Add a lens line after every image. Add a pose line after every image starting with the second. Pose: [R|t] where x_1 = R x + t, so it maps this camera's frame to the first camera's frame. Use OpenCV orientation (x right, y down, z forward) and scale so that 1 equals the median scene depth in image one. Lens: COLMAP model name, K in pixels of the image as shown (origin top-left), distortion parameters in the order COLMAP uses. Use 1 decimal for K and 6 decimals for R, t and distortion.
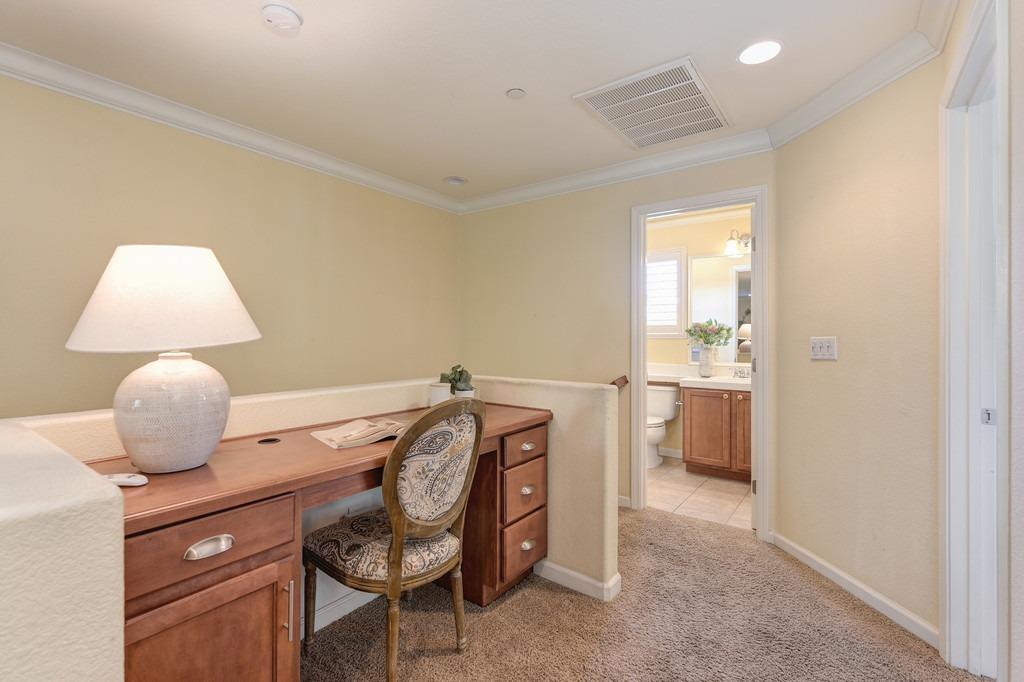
lens RADIAL K [[457.6, 0, 512.0], [0, 457.6, 341.0], [0, 0, 1]] dist [0.001077, 0.000041]
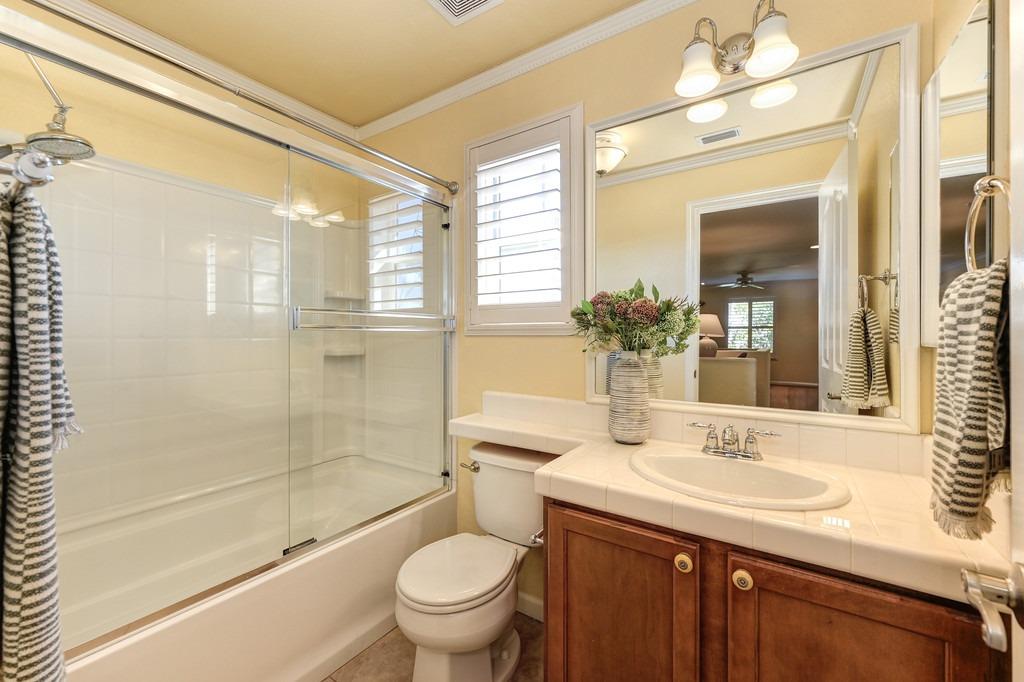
lens RADIAL K [[403.1, 0, 517.7], [0, 403.1, 343.8], [0, 0, 1]] dist [-0.002438, -0.000073]
pose [[0.997904, -0.005277, 0.064495, 0.318671], [0.004679, 0.999945, 0.009414, -0.002305], [-0.064542, -0.009093, 0.997874, 0.692490]]
